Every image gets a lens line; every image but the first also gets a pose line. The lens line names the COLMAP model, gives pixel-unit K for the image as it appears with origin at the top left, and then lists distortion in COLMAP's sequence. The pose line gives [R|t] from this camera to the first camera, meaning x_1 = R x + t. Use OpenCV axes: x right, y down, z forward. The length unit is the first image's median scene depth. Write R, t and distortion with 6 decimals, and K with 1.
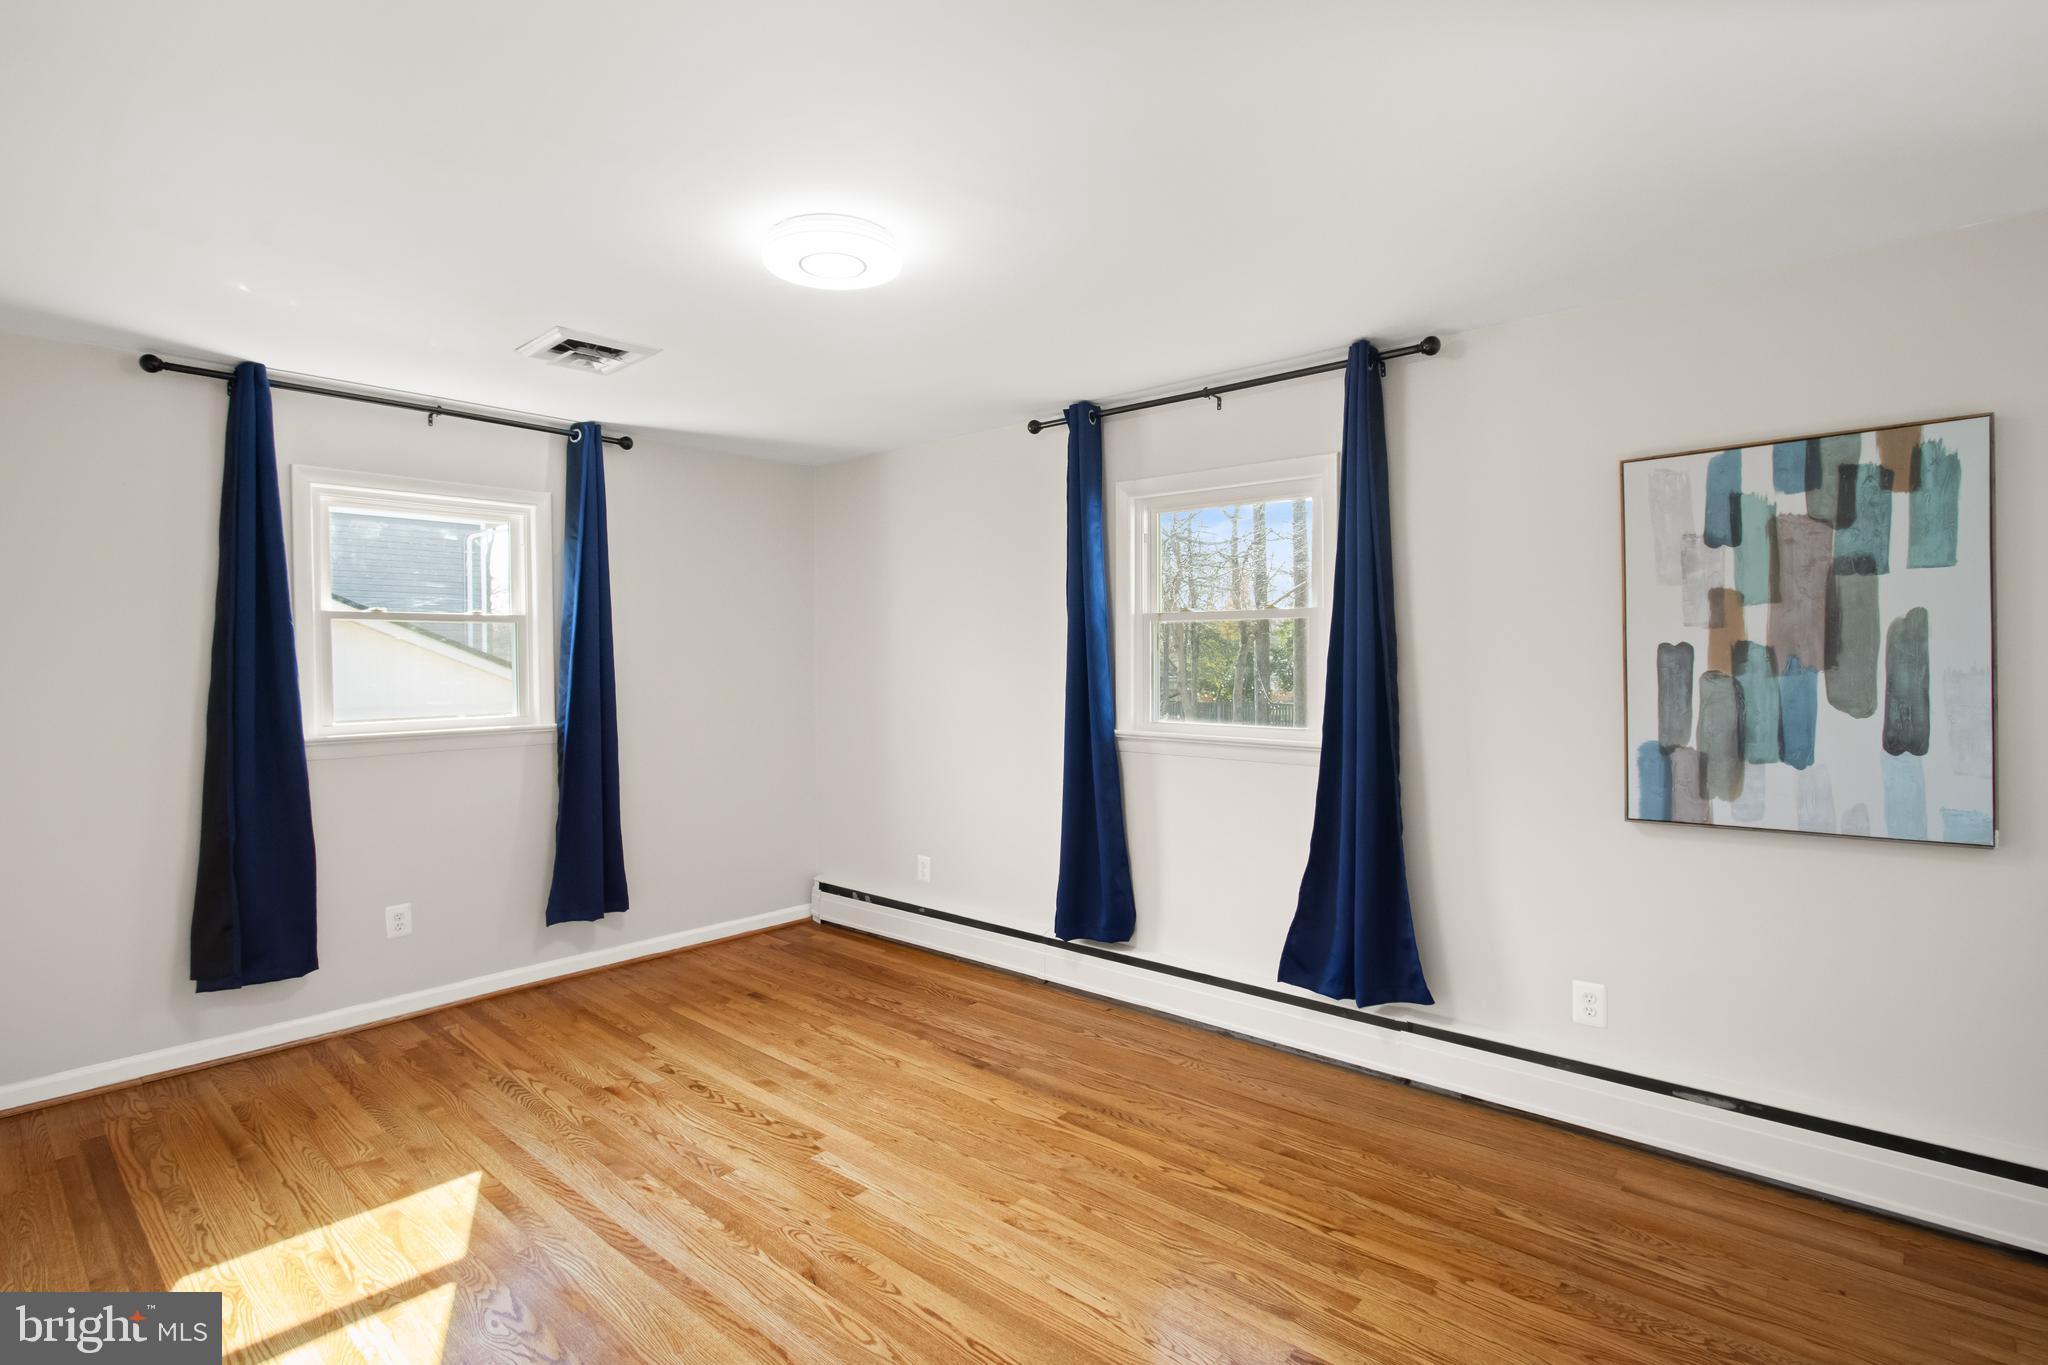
lens RADIAL K [[969.0, 0, 1026.4], [0, 969.0, 655.2], [0, 0, 1]] dist [-0.017234, 0.000329]
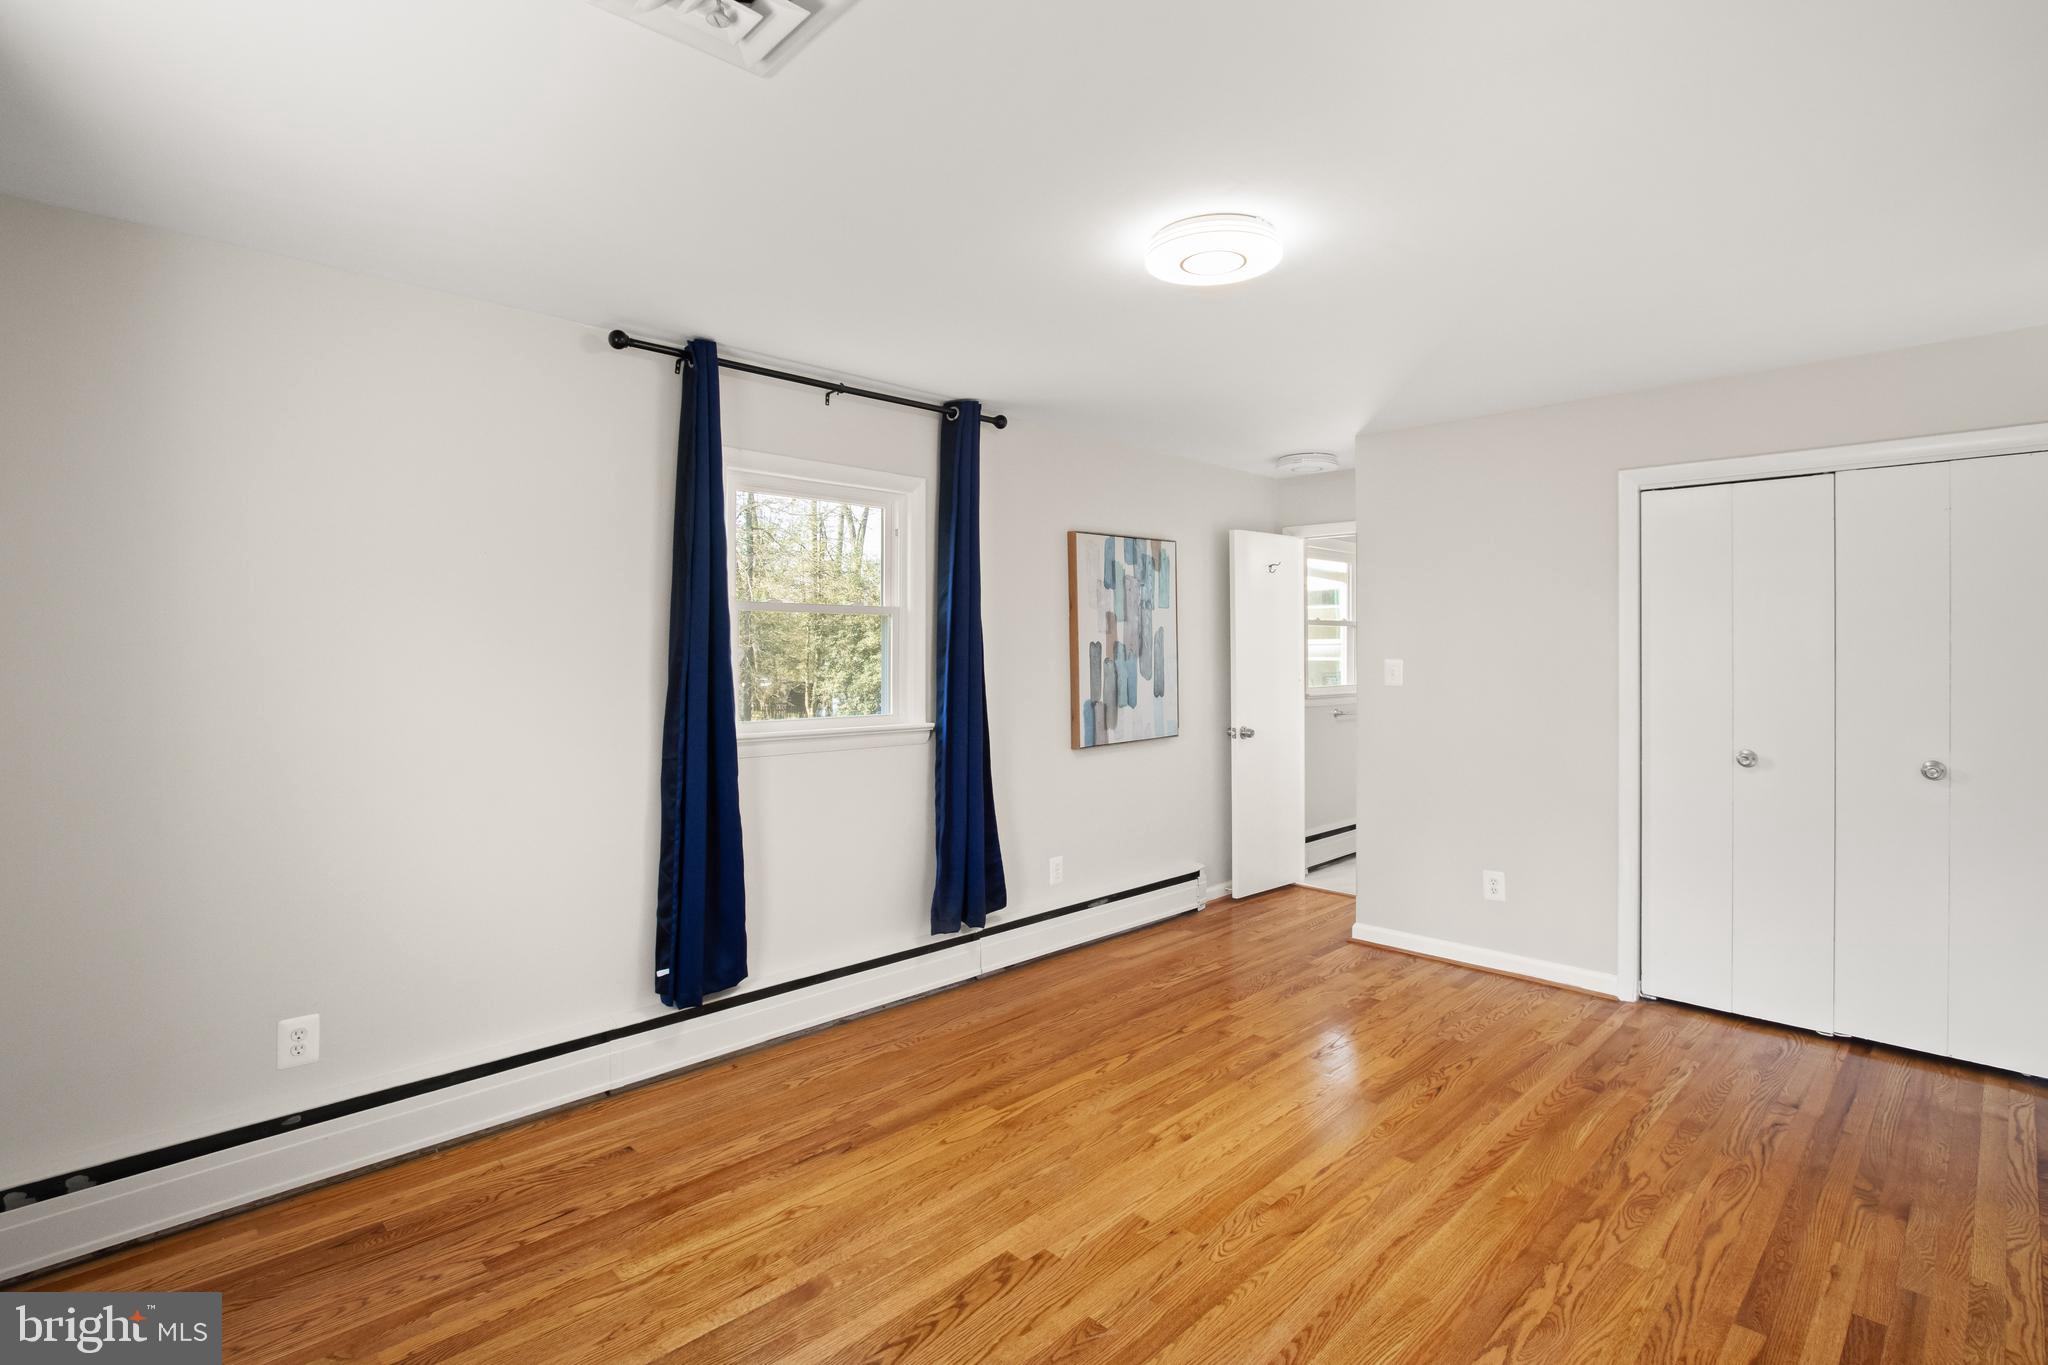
lens RADIAL K [[961.8, 0, 1023.7], [0, 961.8, 625.6], [0, 0, 1]] dist [-0.016211, 0.000182]
pose [[0.092989, 0.029029, 0.995244, -1.065134], [0.000209, 0.999574, -0.029175, 0.008608], [-0.995667, 0.002921, 0.092943, 0.970796]]
